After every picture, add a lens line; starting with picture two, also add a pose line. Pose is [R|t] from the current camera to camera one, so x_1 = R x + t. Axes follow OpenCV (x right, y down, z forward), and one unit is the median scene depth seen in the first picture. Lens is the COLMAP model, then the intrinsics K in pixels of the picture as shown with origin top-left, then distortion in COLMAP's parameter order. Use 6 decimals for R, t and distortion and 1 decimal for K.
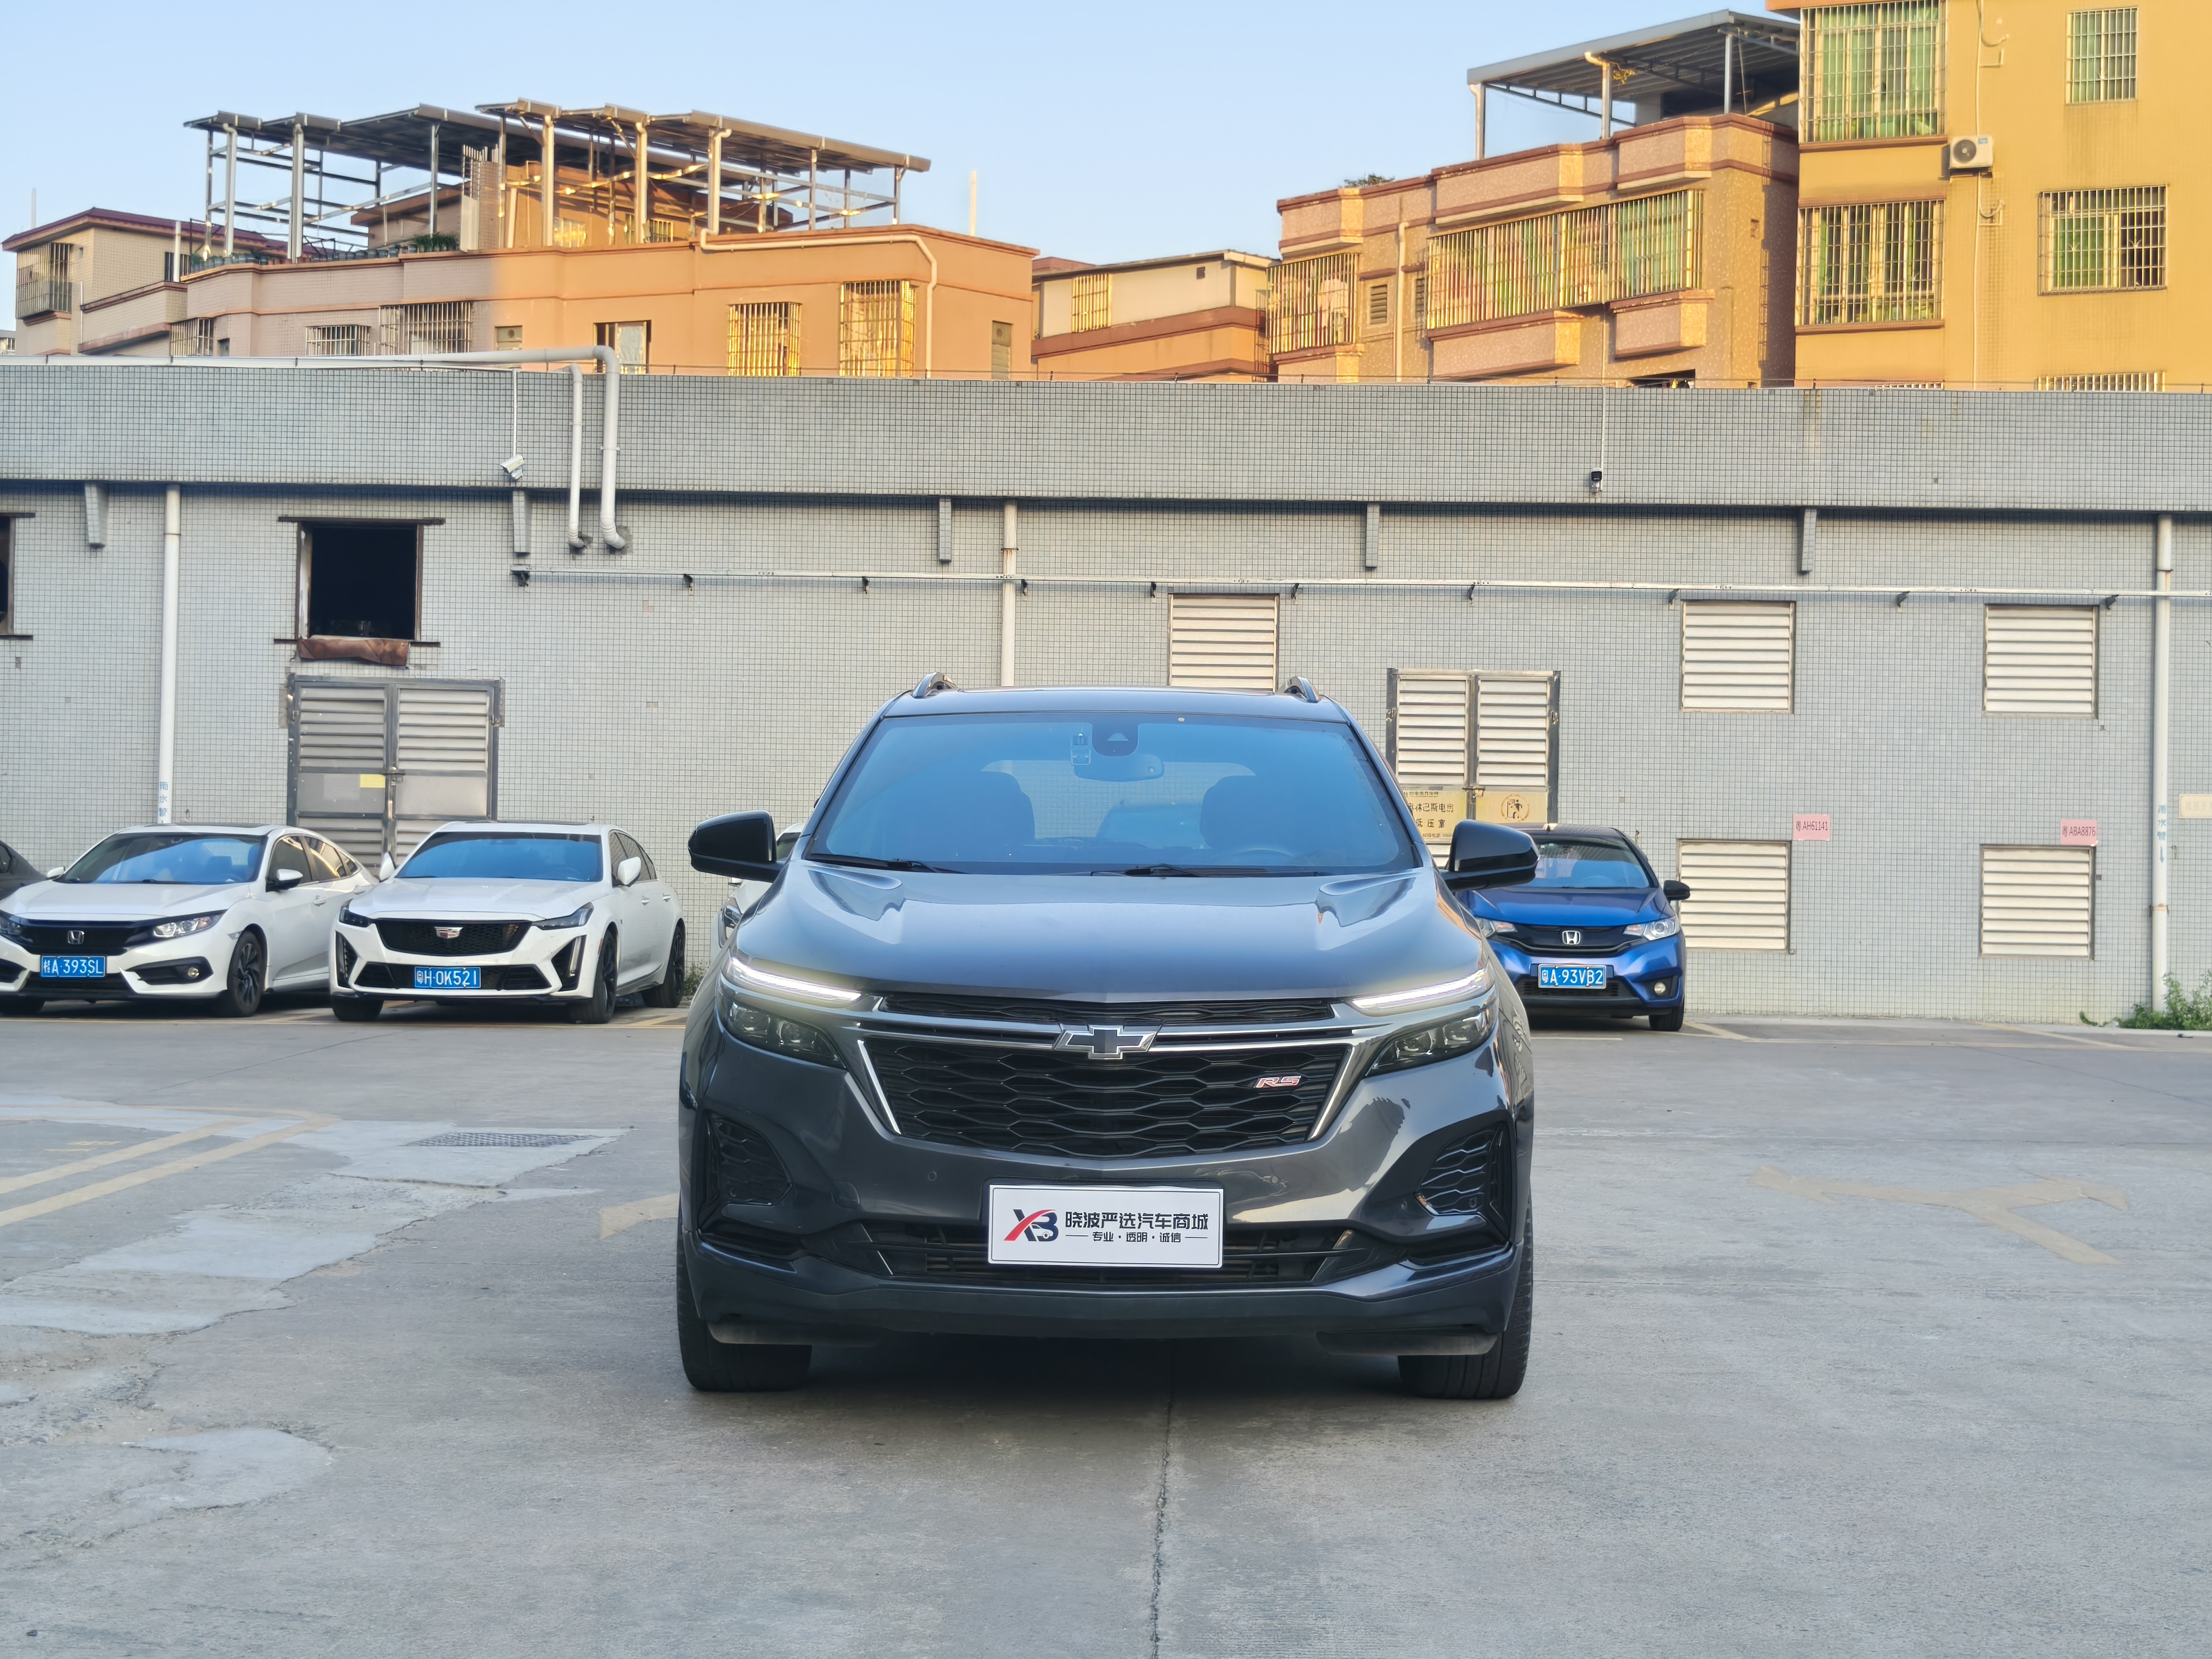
lens RADIAL K [[3145.9, 0, 1107.9], [0, 3145.9, 842.0], [0, 0, 1]] dist [0.009416, 0.000000]
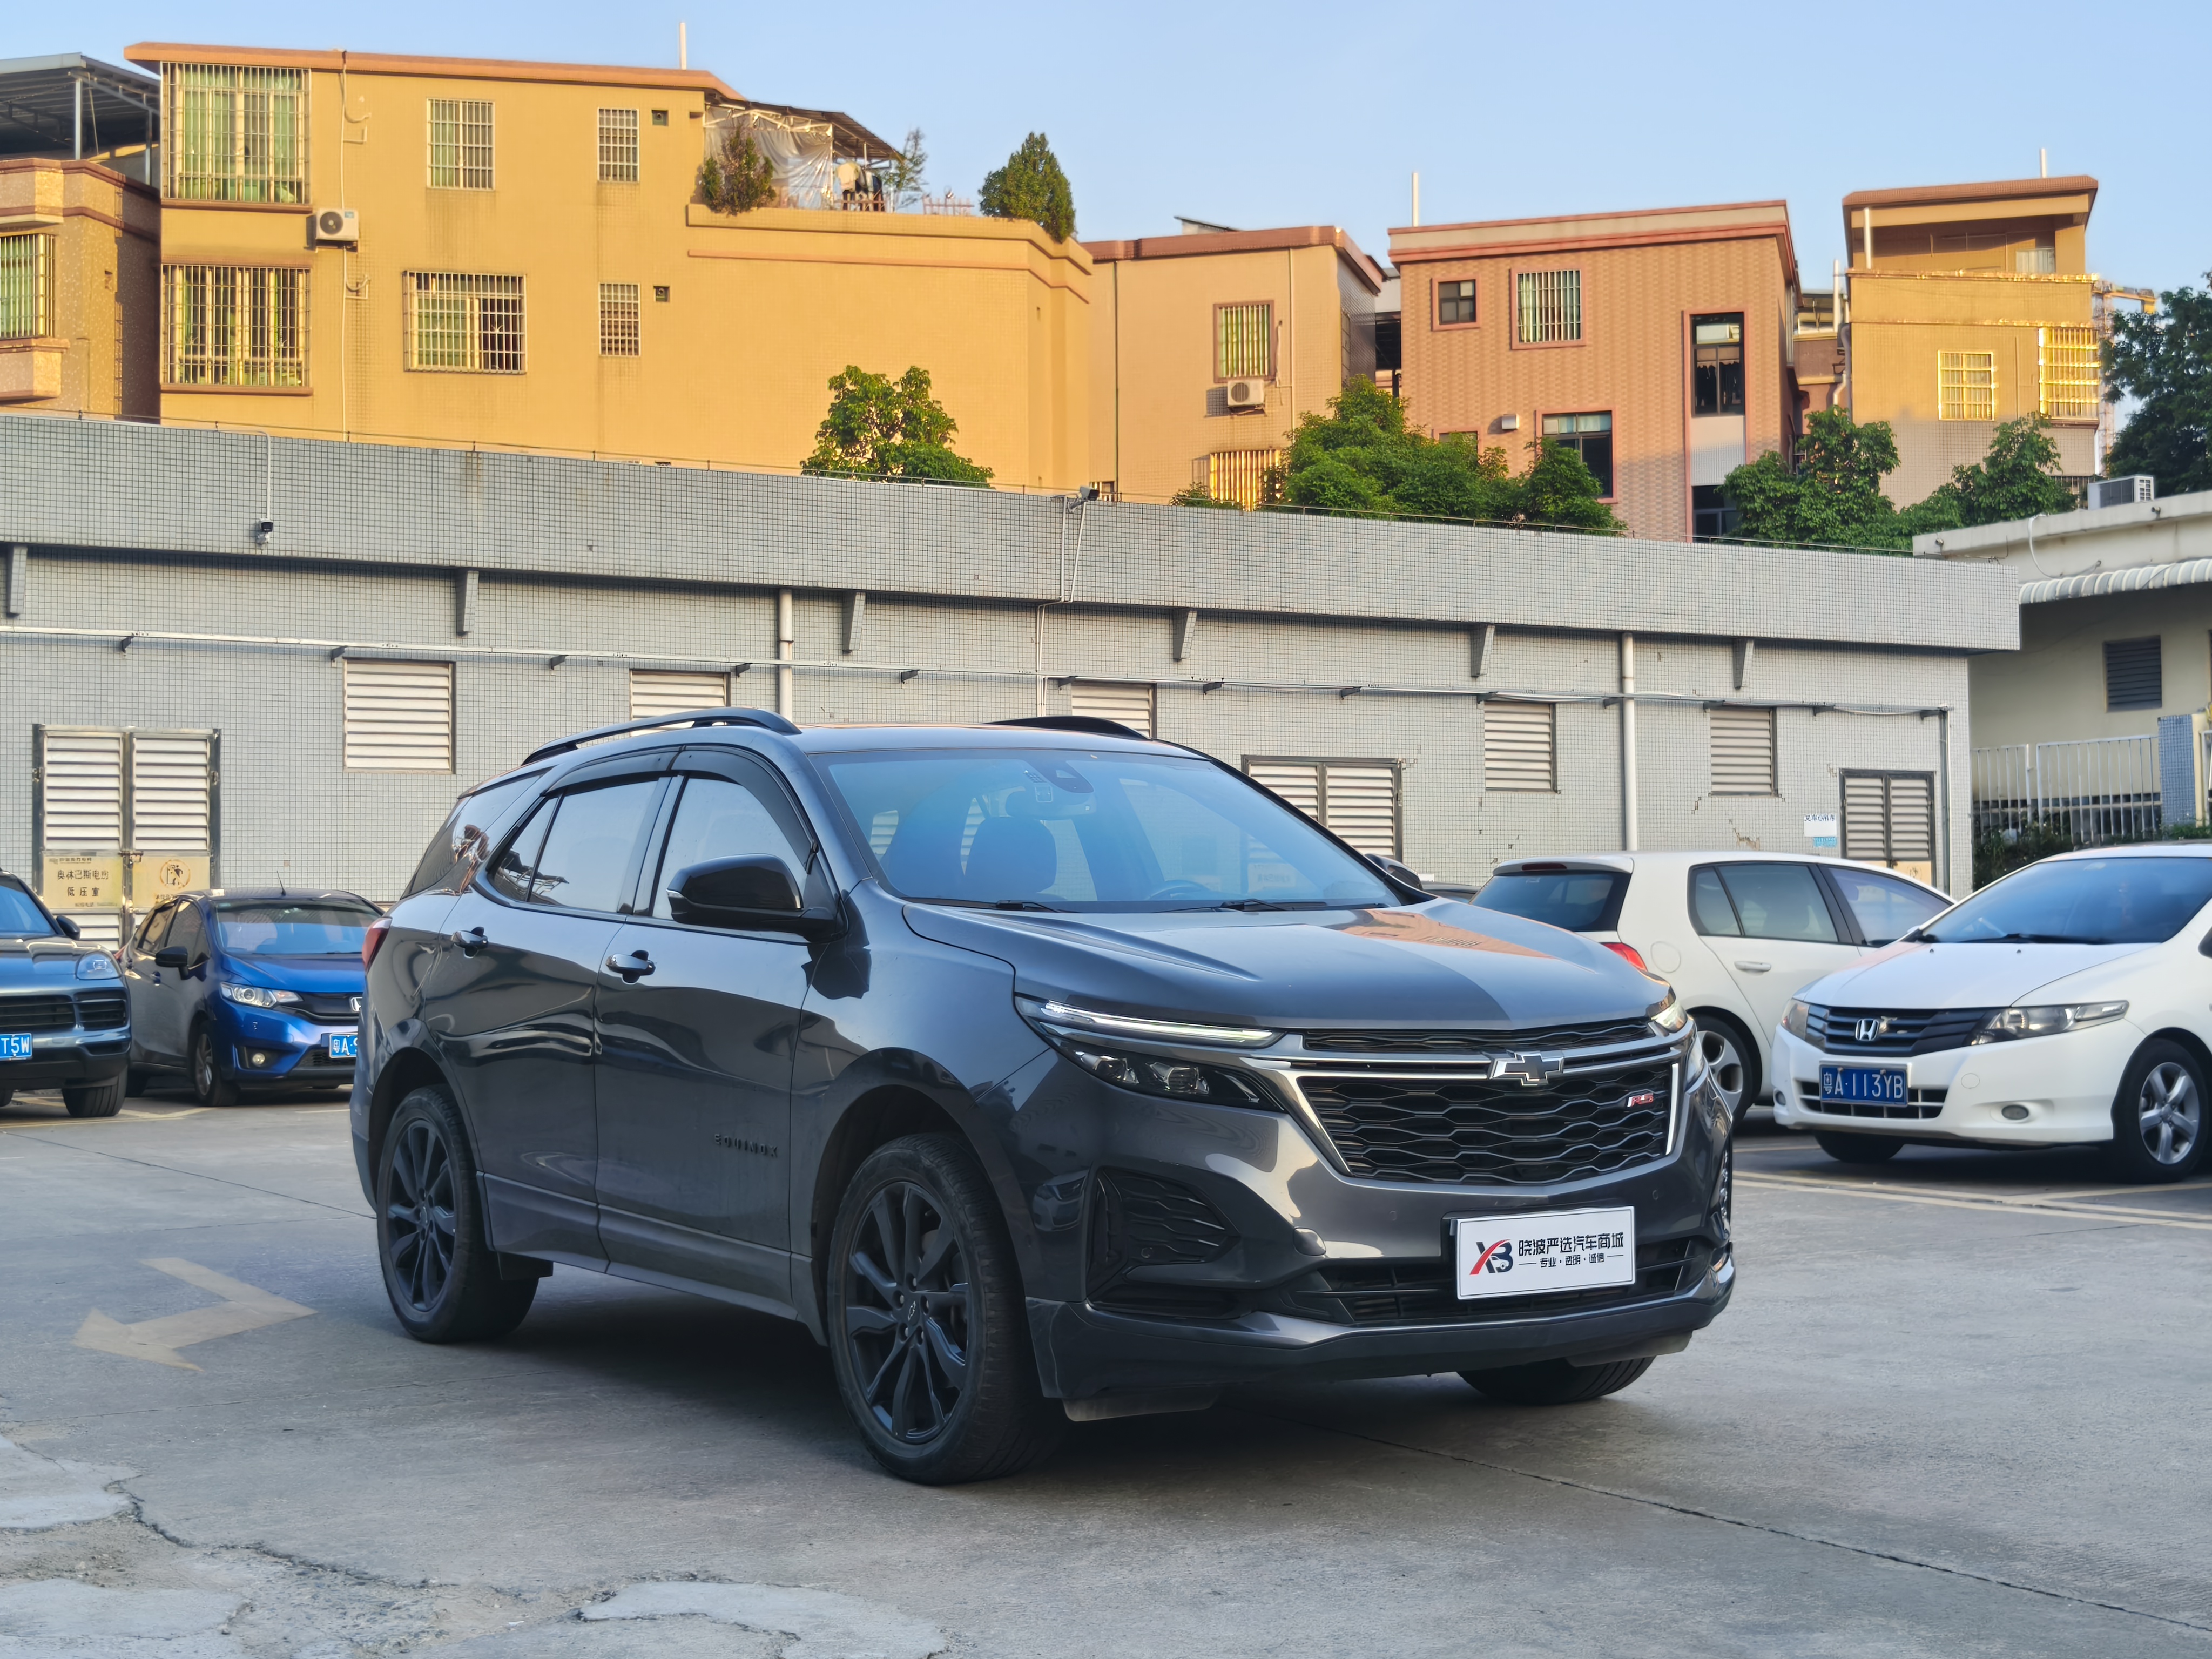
lens RADIAL K [[3145.9, 0, 1106.9], [0, 3145.9, 816.7], [0, 0, 1]] dist [0.009416, 0.000000]
pose [[0.832413, -0.004710, 0.554136, -0.161081], [0.021828, 0.999467, -0.024294, 0.001196], [-0.553725, 0.032319, 0.832072, 0.057566]]
